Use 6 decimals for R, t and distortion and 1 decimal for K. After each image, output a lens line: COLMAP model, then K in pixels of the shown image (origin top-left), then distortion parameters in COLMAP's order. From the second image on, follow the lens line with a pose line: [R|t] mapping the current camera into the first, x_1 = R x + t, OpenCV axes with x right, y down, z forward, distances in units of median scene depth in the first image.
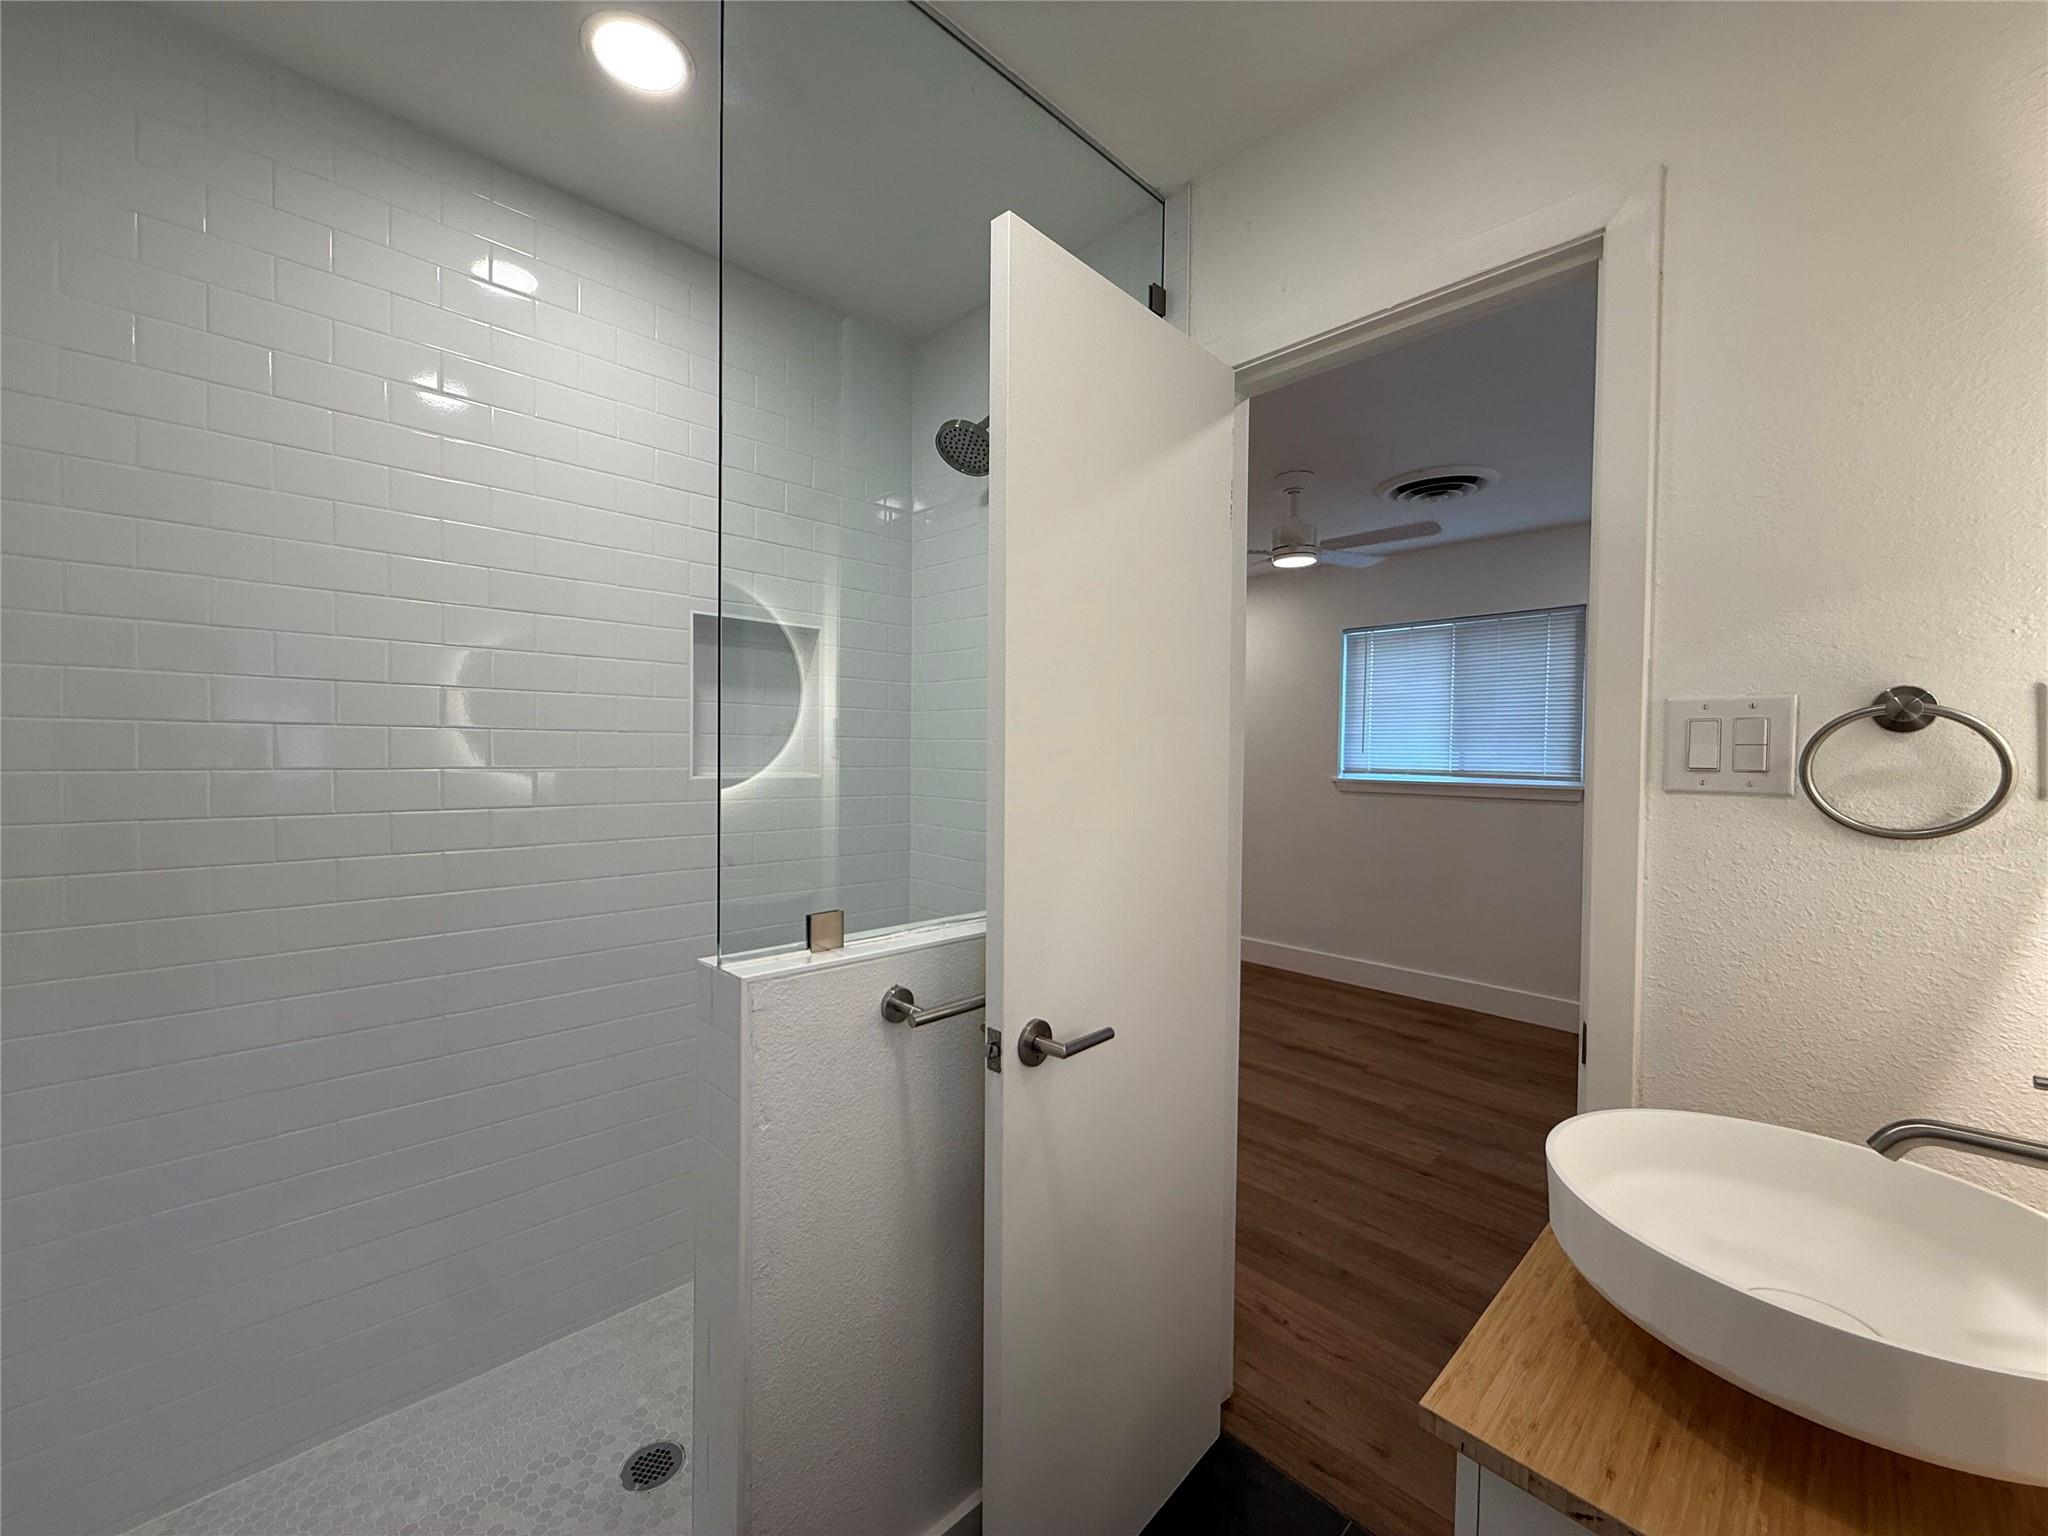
lens RADIAL K [[828.2, 0, 1009.3], [0, 828.2, 767.7], [0, 0, 1]] dist [-0.001469, 0.000151]
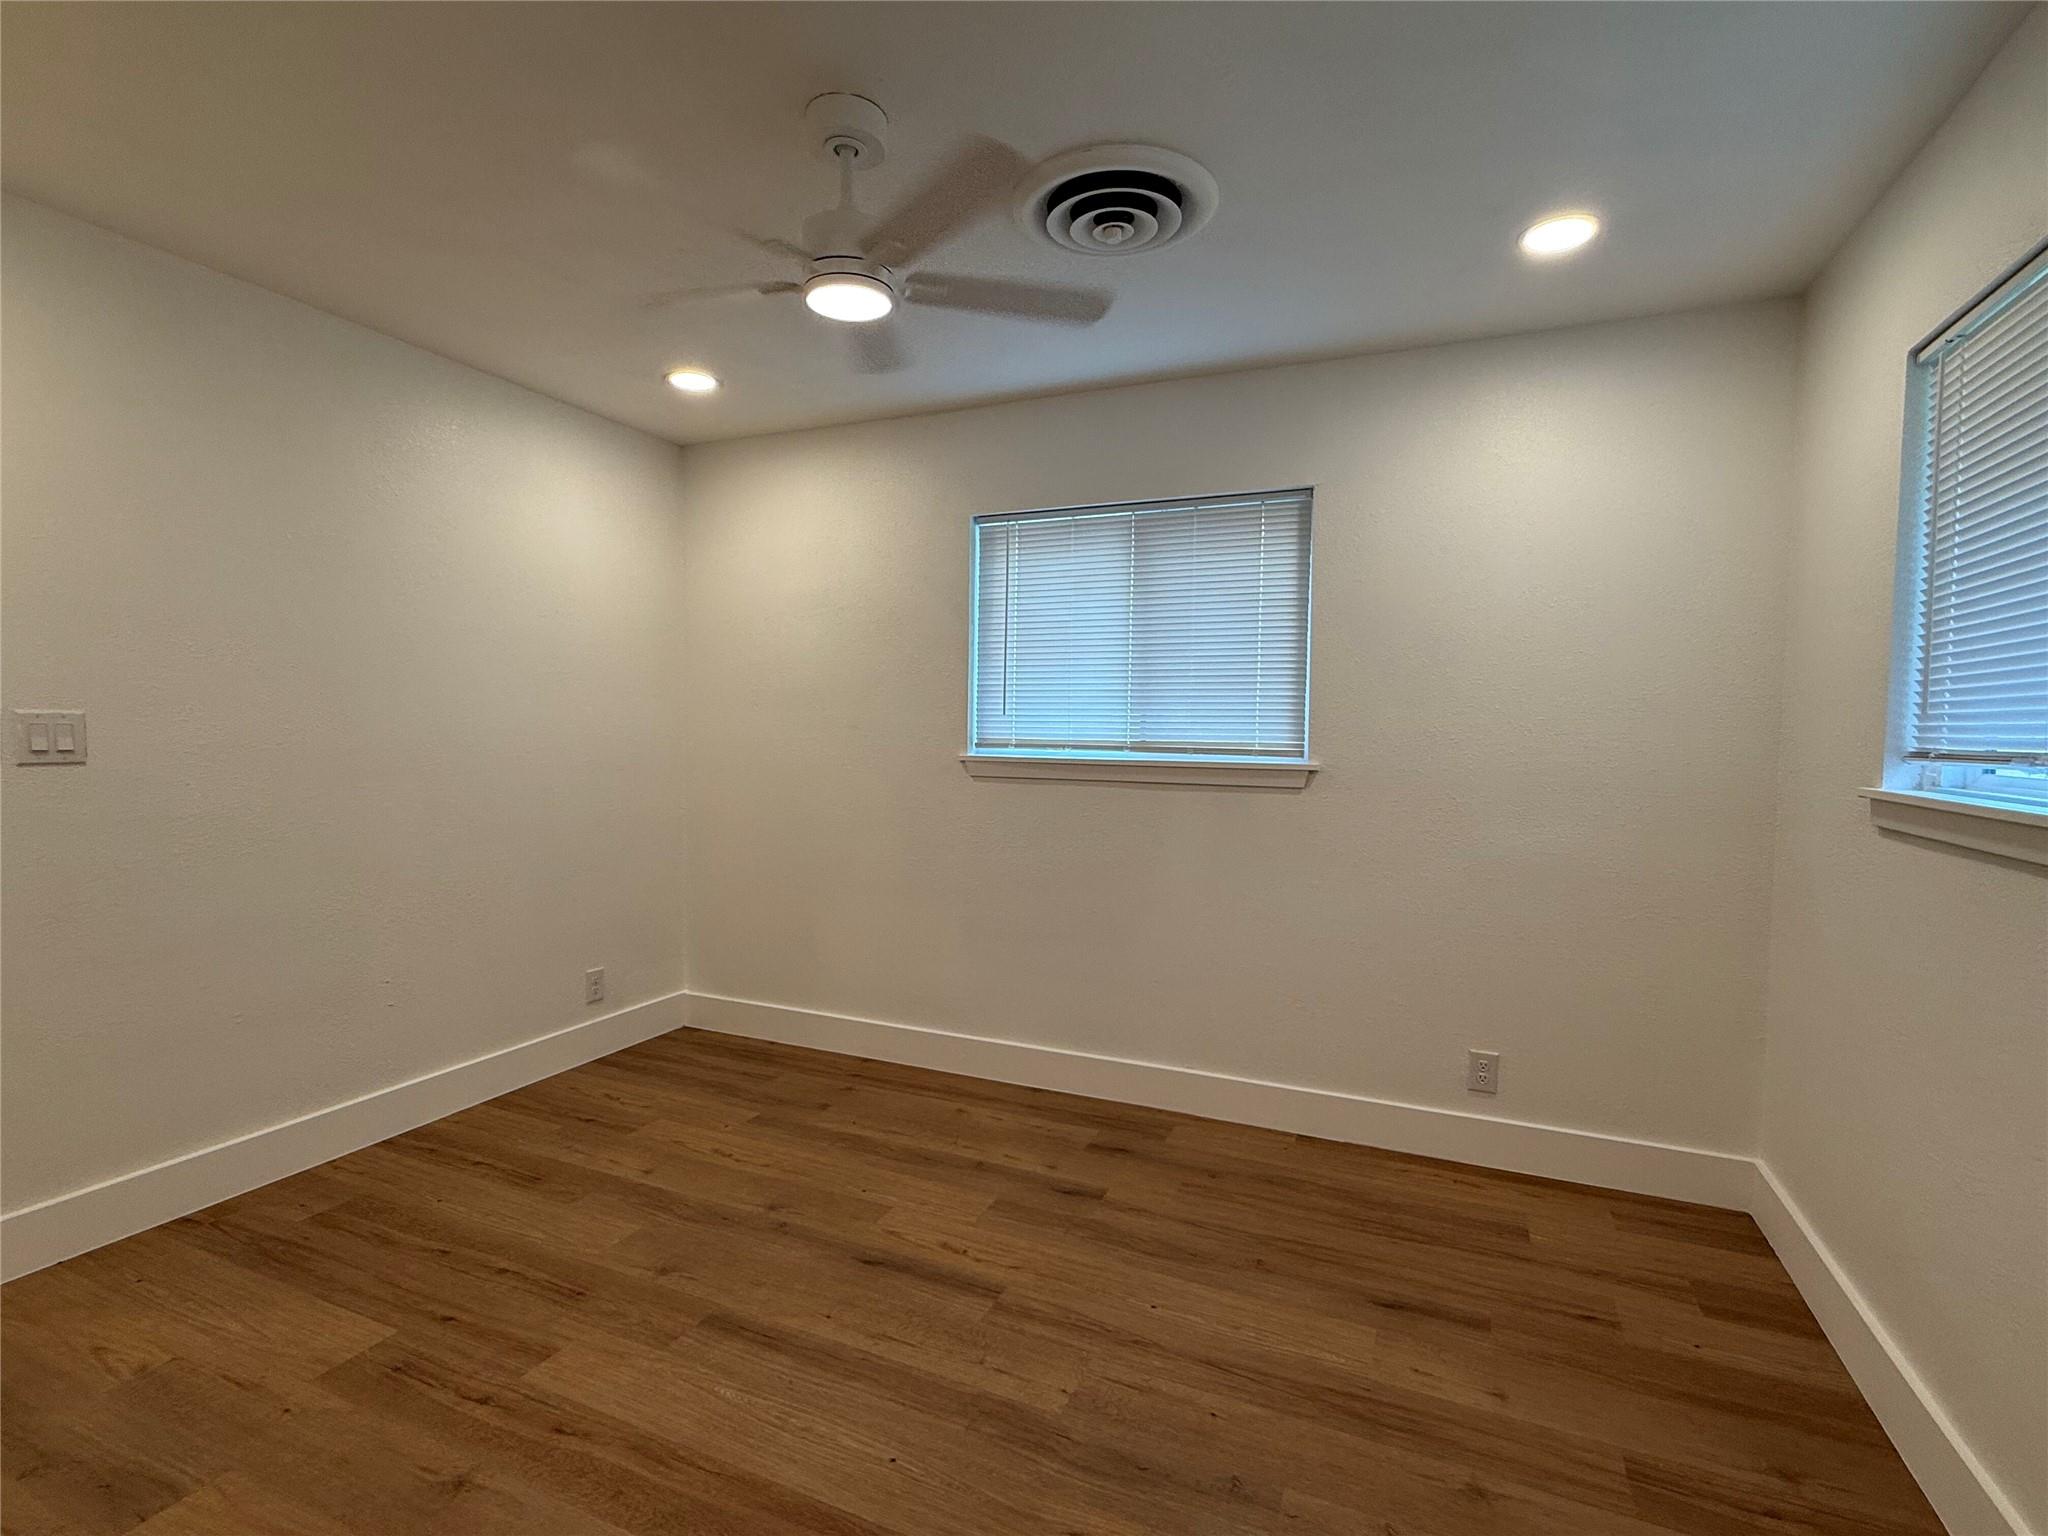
lens RADIAL K [[964.5, 0, 1030.8], [0, 964.5, 773.0], [0, 0, 1]] dist [0.003676, 0.000300]
pose [[0.918117, -0.016381, 0.395972, 0.174908], [0.004776, 0.999530, 0.030276, 0.004389], [-0.396282, -0.025906, 0.917763, 0.359254]]
